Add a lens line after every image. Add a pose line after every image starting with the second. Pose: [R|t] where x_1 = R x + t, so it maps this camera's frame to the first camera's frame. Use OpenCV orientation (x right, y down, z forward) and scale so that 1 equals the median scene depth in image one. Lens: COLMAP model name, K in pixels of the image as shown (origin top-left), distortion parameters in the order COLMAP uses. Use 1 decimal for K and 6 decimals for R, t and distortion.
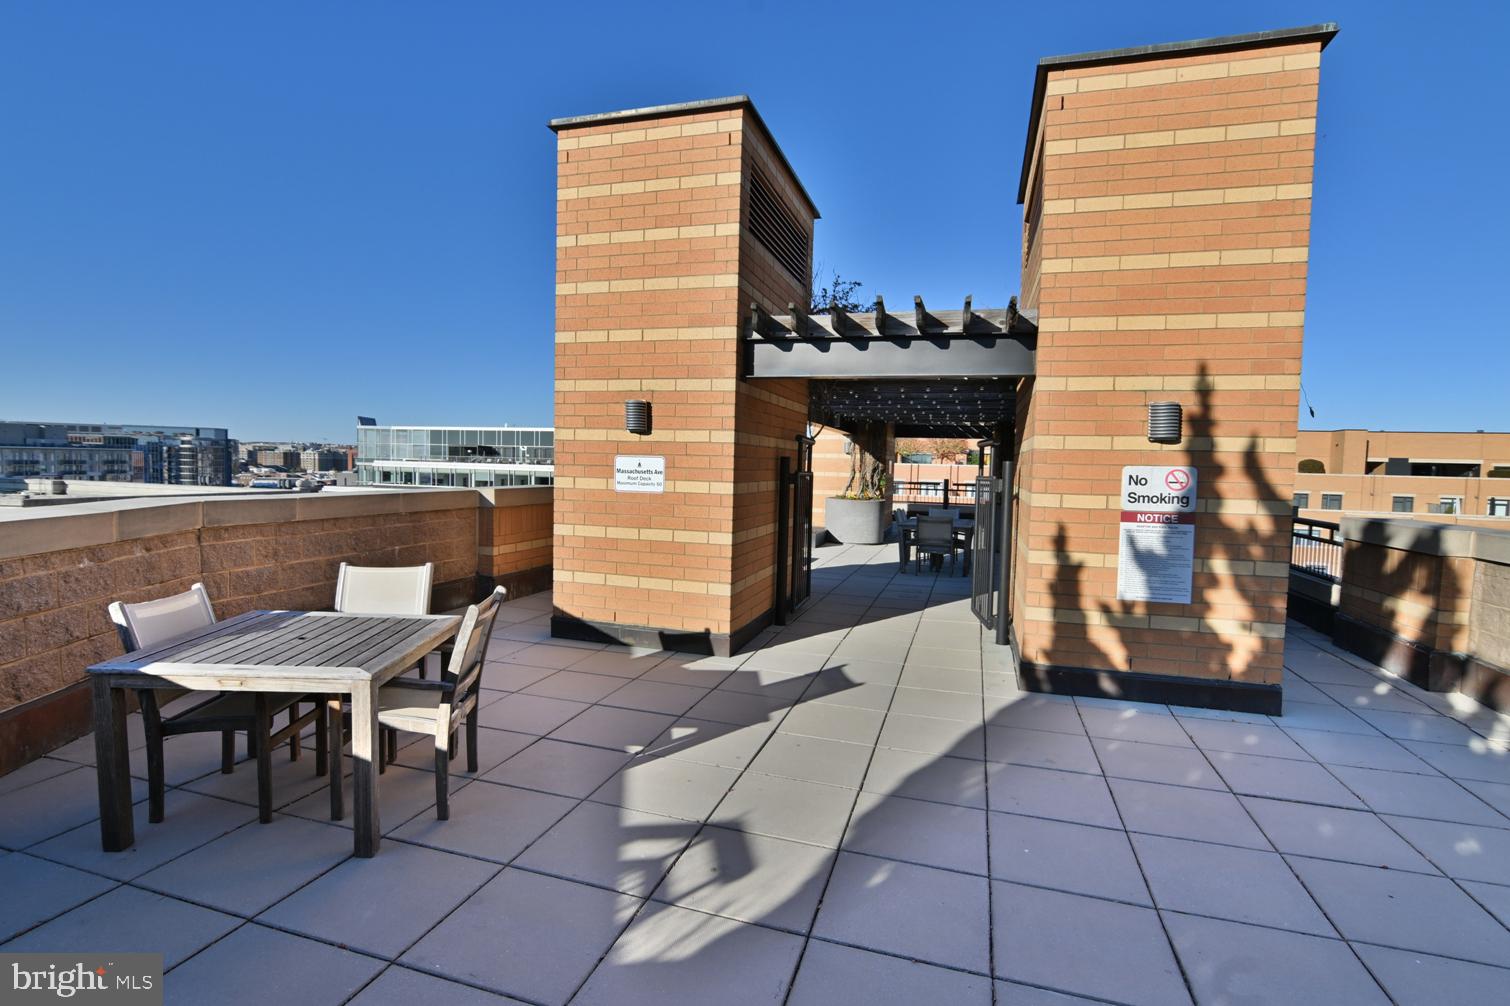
lens RADIAL K [[746.5, 0, 755.0], [0, 746.5, 503.0], [0, 0, 1]] dist [-0.001598, -0.000306]
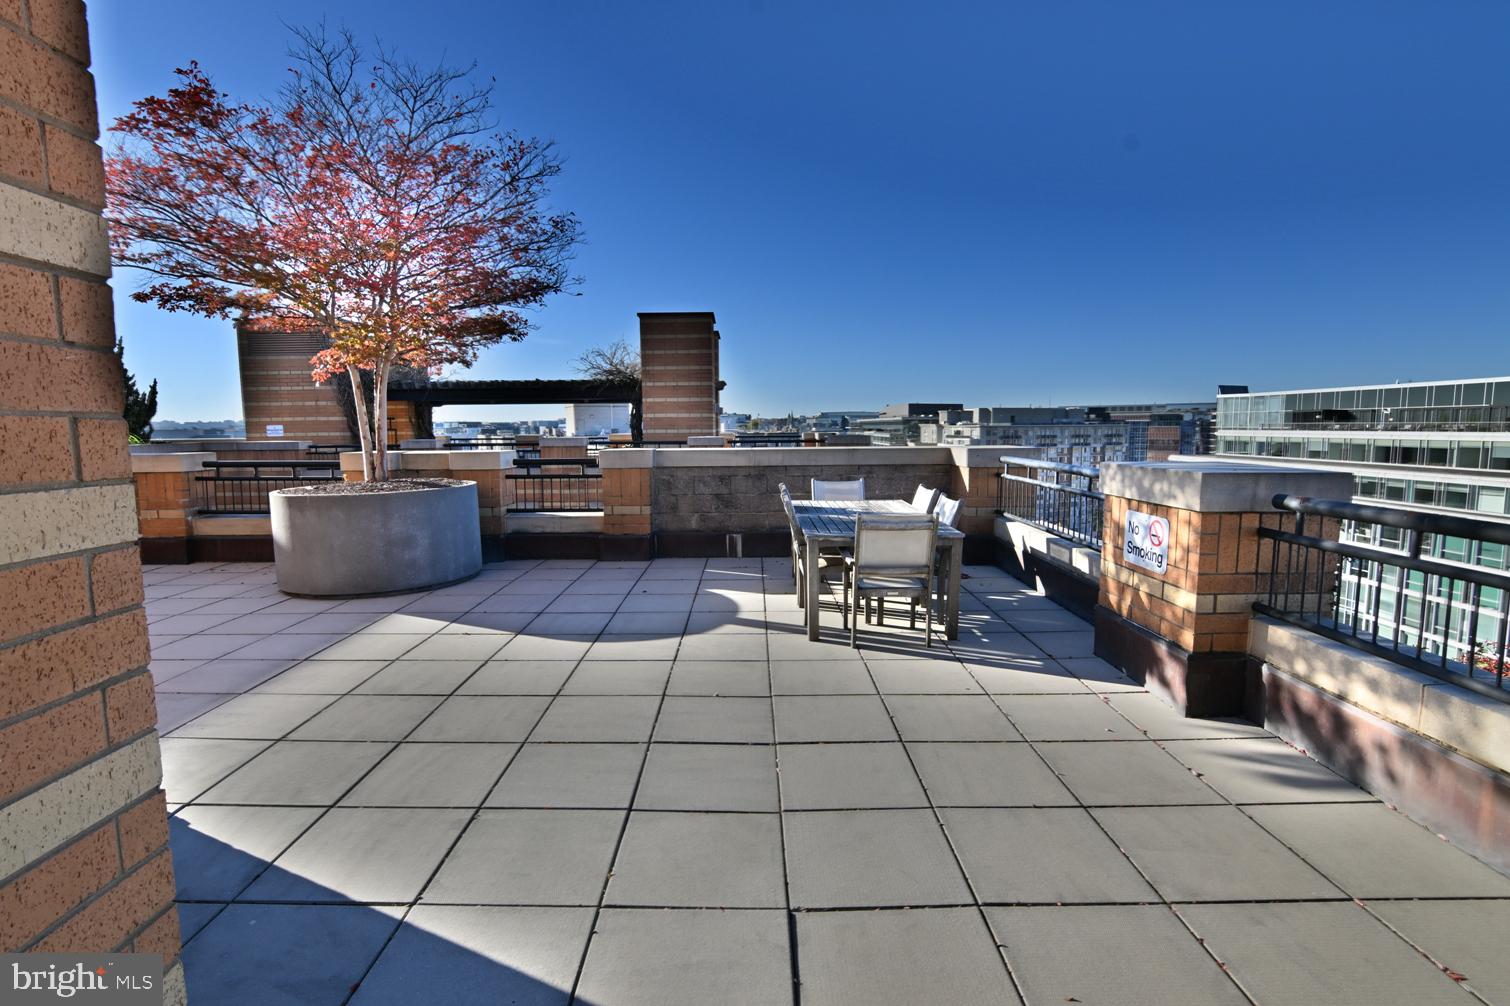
lens RADIAL K [[746.5, 0, 755.0], [0, 746.5, 503.0], [0, 0, 1]] dist [-0.001598, -0.000306]
pose [[0.299824, 0.072537, -0.951233, 0.224581], [-0.038615, 0.997211, 0.063872, -0.001003], [0.953213, 0.017581, 0.301789, 0.129633]]
